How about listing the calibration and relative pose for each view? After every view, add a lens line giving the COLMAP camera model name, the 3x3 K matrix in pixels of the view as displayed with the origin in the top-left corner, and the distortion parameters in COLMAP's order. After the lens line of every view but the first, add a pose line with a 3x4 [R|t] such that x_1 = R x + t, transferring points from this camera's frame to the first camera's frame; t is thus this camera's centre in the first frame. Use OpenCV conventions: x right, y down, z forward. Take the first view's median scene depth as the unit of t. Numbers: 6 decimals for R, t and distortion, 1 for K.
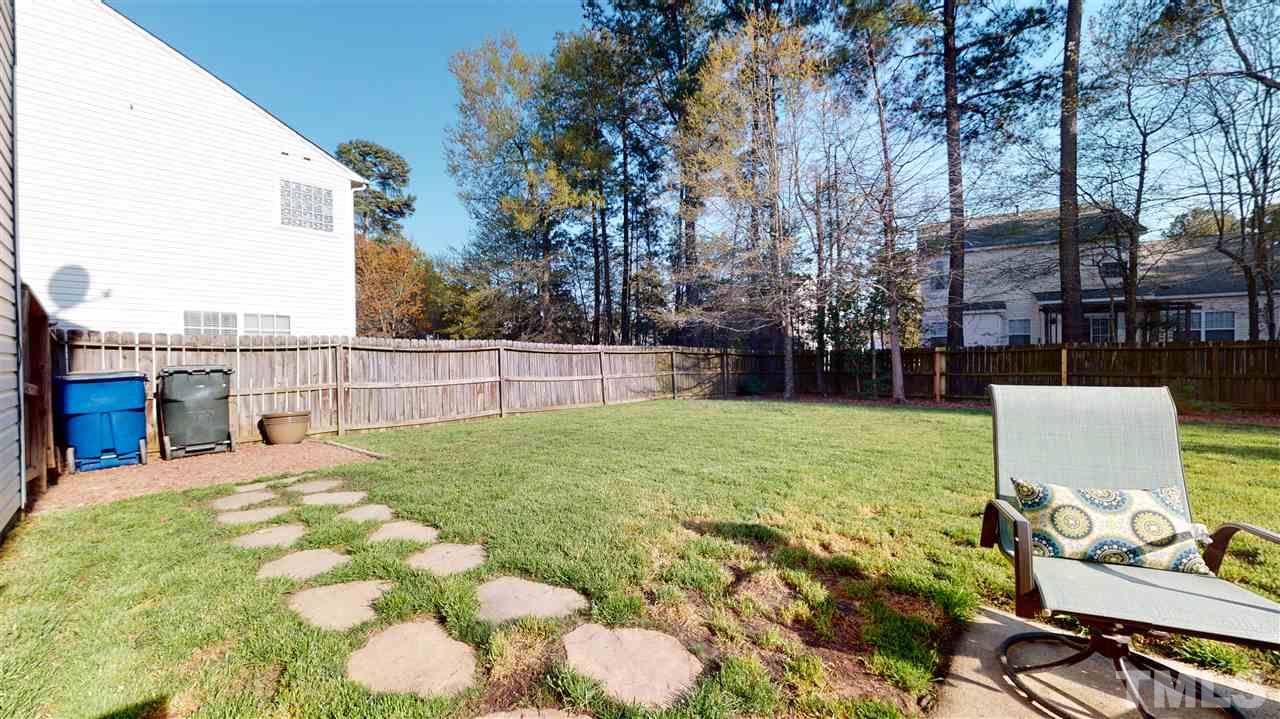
lens RADIAL K [[460.4, 0, 646.5], [0, 460.4, 362.9], [0, 0, 1]] dist [-0.012430, 0.000198]
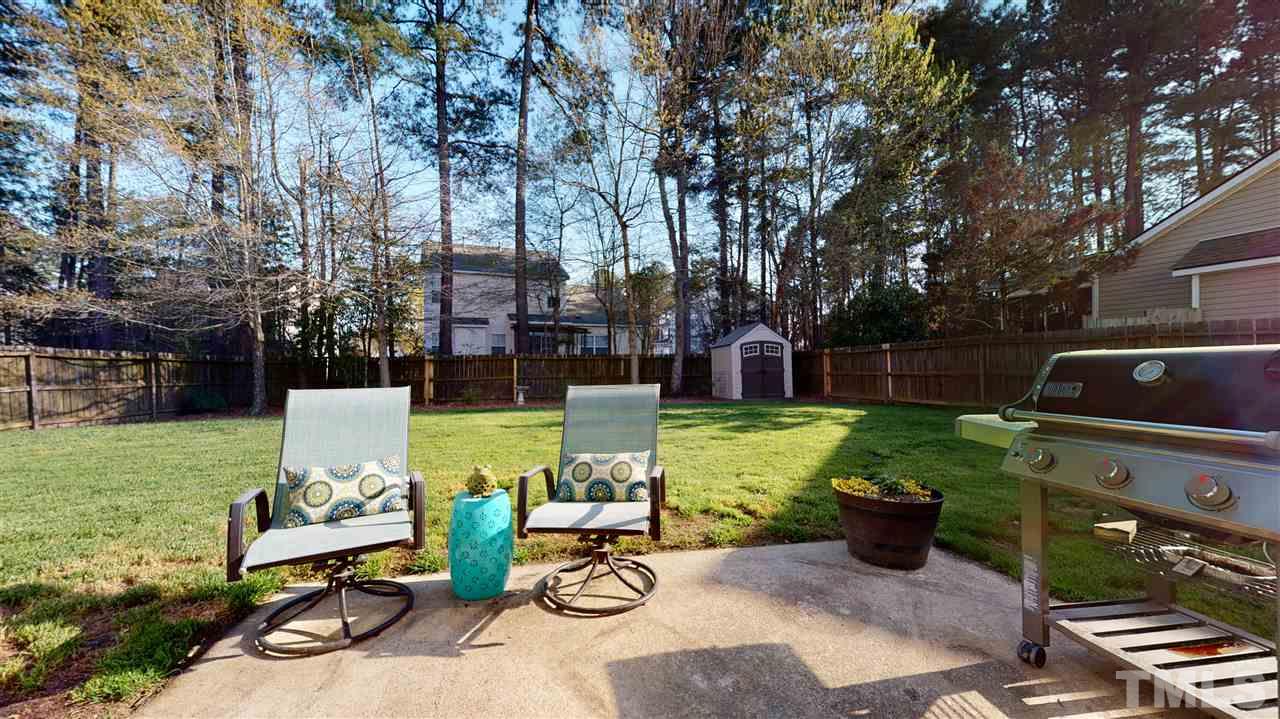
lens RADIAL K [[460.4, 0, 636.9], [0, 460.4, 359.3], [0, 0, 1]] dist [-0.012430, 0.000198]
pose [[0.582509, 0.010331, 0.812758, 0.036095], [0.008947, 0.999777, -0.019121, 0.000299], [-0.812775, 0.018410, 0.582287, -0.043103]]
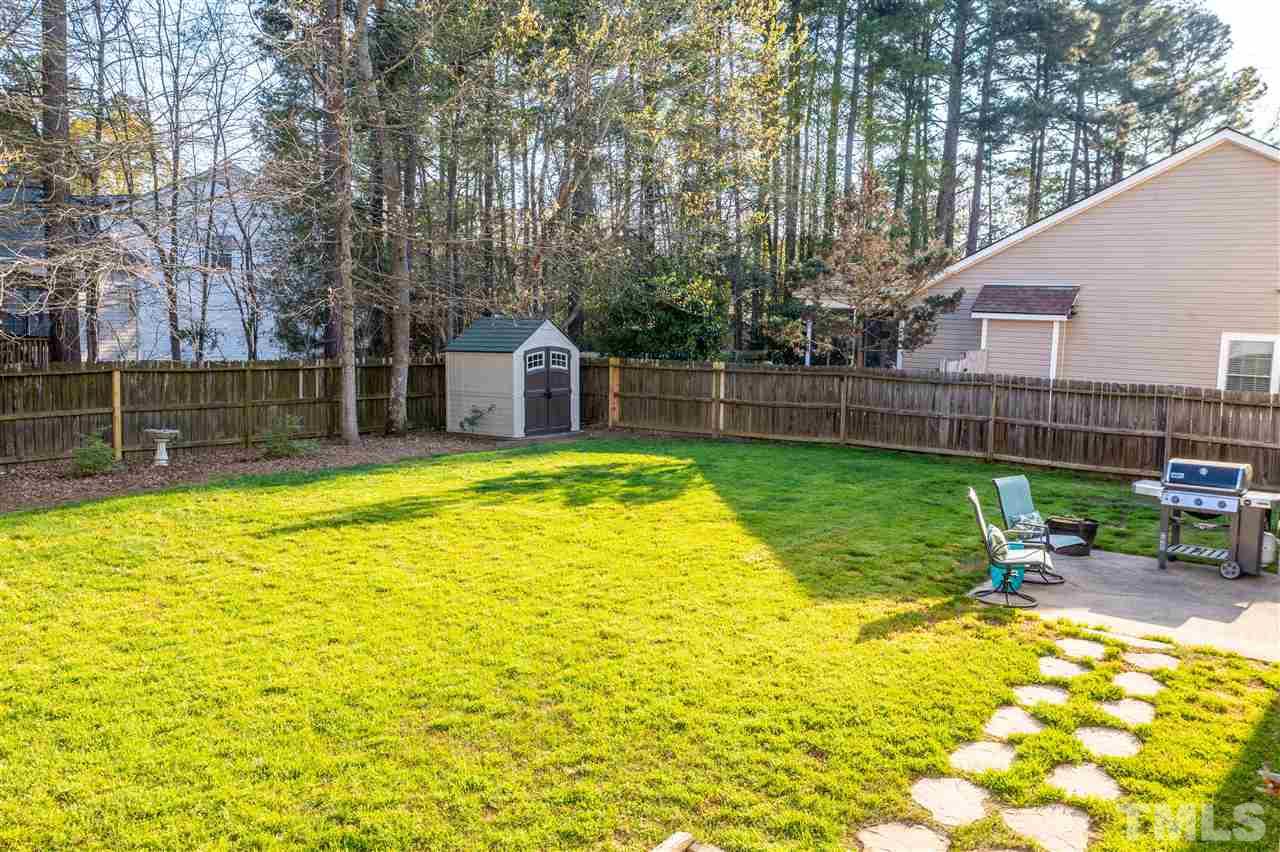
lens RADIAL K [[1037.2, 0, 630.7], [0, 1037.2, 419.2], [0, 0, 1]] dist [-0.011739, 0.016690]
pose [[-0.139671, -0.090066, 0.986093, -2.248621], [-0.021365, 0.995897, 0.087935, -0.392312], [-0.989968, -0.008786, -0.141022, 2.002662]]
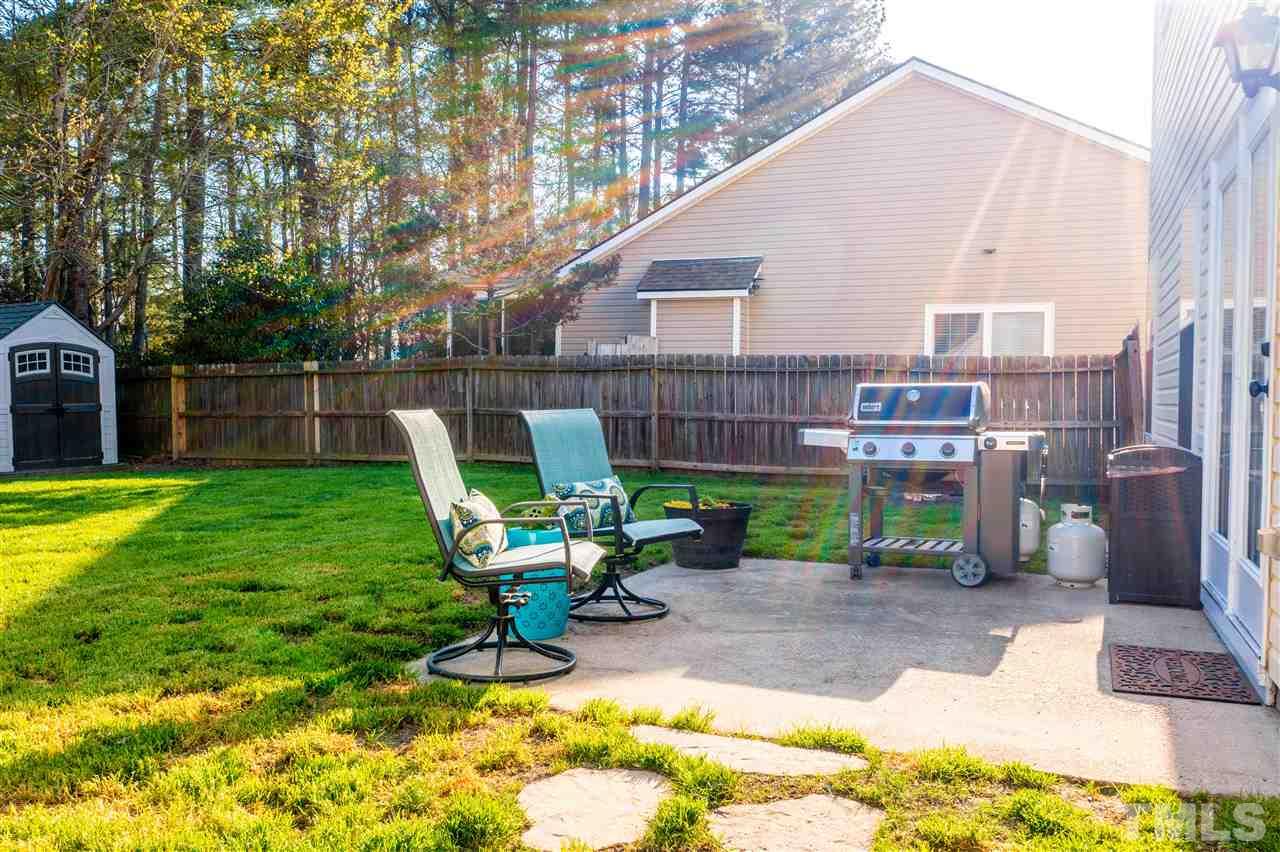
lens RADIAL K [[1037.2, 0, 619.0], [0, 1037.2, 413.5], [0, 0, 1]] dist [-0.011739, 0.016690]
pose [[-0.363283, -0.009530, 0.931630, -0.841664], [0.004349, 0.999919, 0.011924, 0.013865], [-0.931669, 0.008383, -0.363212, 0.923867]]
